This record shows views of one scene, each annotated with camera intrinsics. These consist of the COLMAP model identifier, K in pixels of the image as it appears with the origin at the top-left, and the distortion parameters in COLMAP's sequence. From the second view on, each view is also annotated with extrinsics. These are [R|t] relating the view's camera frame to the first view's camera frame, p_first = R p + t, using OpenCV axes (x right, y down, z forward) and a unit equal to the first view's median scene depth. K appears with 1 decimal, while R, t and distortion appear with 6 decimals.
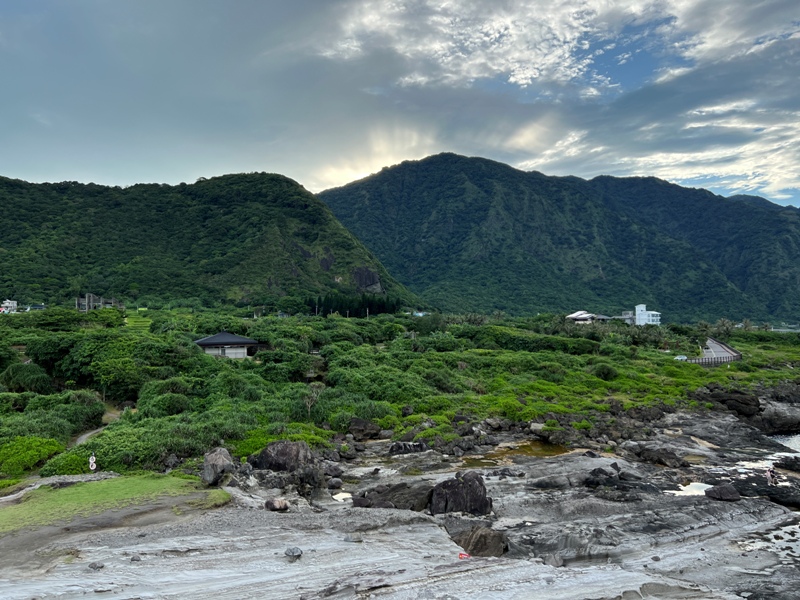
lens RADIAL K [[598.7, 0, 398.0], [0, 598.7, 305.9], [0, 0, 1]] dist [0.026637, -0.022949]
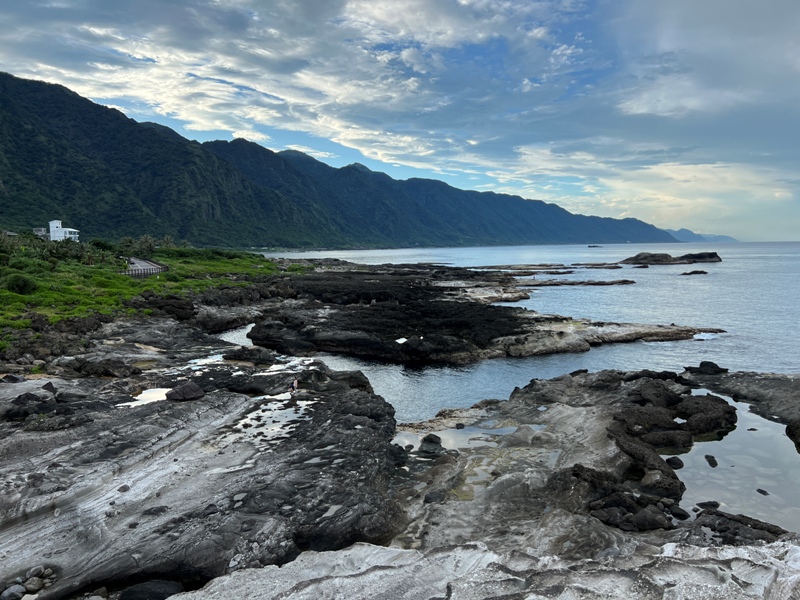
lens RADIAL K [[598.7, 0, 405.1], [0, 598.7, 312.3], [0, 0, 1]] dist [0.026637, -0.022949]
pose [[0.614225, -0.077159, 0.785350, 0.035605], [-0.030327, 0.992165, 0.121197, 0.049960], [-0.788548, -0.098259, 0.607072, 0.145192]]
